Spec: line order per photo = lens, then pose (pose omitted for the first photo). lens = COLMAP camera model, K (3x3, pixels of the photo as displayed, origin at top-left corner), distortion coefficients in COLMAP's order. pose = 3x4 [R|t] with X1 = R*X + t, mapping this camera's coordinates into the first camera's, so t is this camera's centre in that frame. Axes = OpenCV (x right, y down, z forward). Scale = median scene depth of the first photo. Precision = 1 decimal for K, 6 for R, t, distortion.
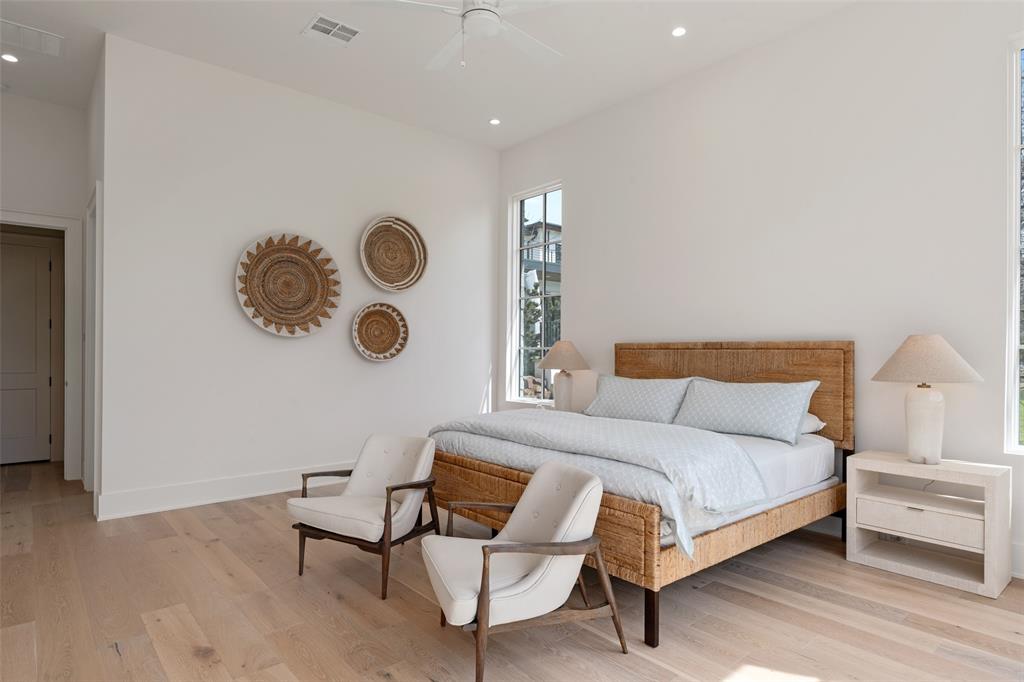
lens RADIAL K [[599.9, 0, 513.9], [0, 599.9, 334.1], [0, 0, 1]] dist [0.024501, -0.000603]
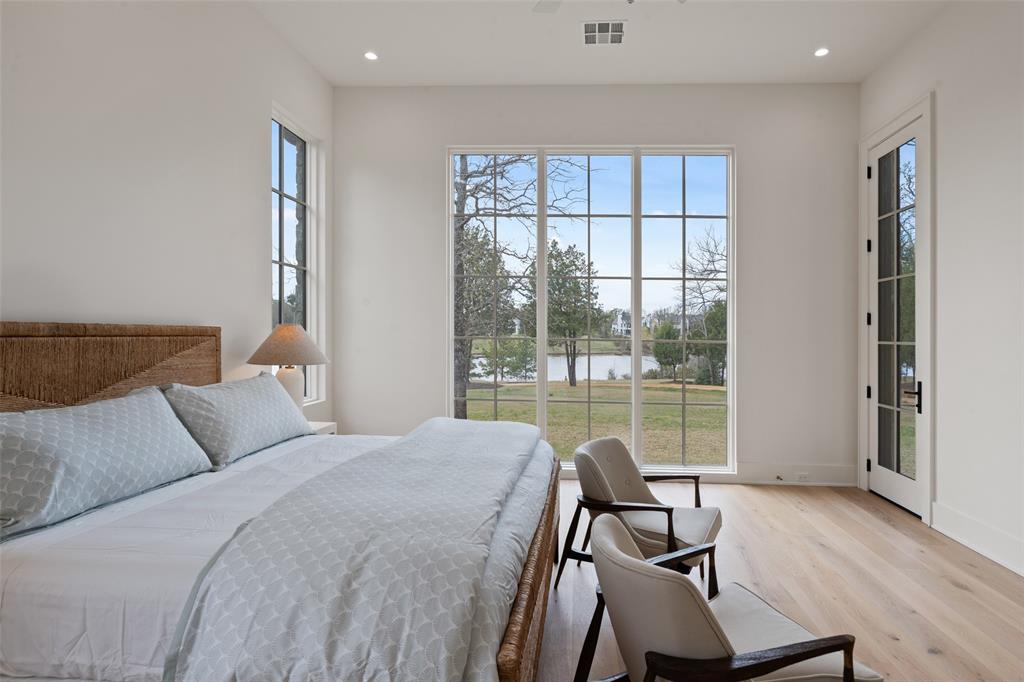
lens RADIAL K [[555.2, 0, 545.3], [0, 555.2, 333.8], [0, 0, 1]] dist [0.013561, 0.000002]
pose [[-0.718011, -0.018520, 0.695785, -0.350425], [-0.042731, 0.998933, -0.017507, 0.013187], [-0.694719, -0.042302, -0.718037, 1.088803]]
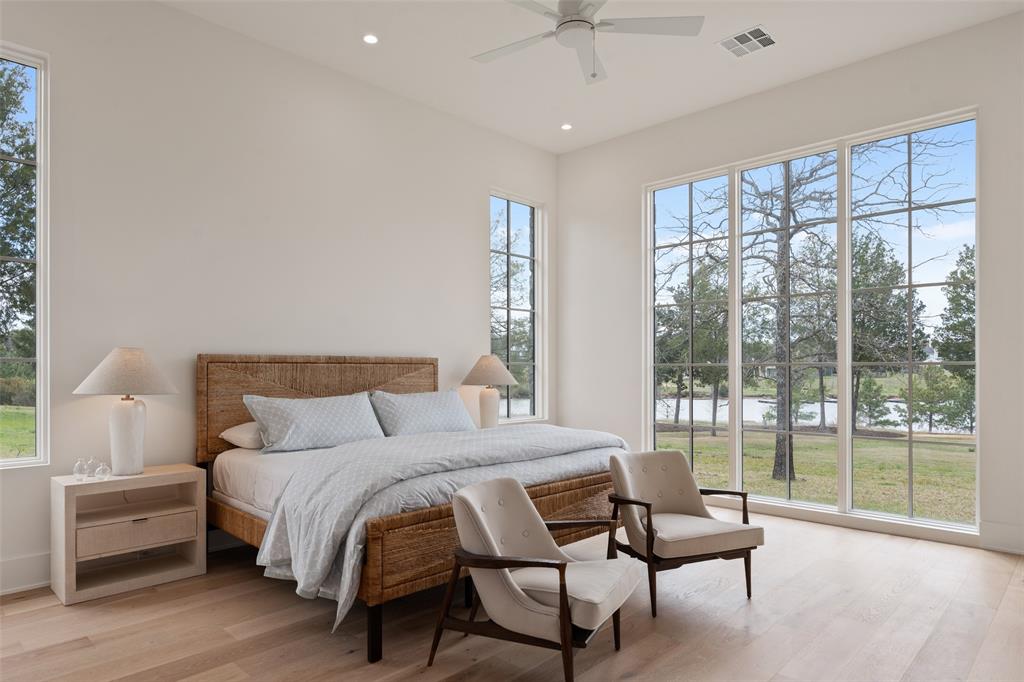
lens RADIAL K [[619.9, 0, 509.7], [0, 619.9, 367.8], [0, 0, 1]] dist [0.018776, -0.000413]
pose [[-0.096404, -0.004134, 0.995334, -0.728968], [-0.030858, 0.999523, 0.001163, 0.022745], [-0.994864, -0.030602, -0.096486, 0.831702]]
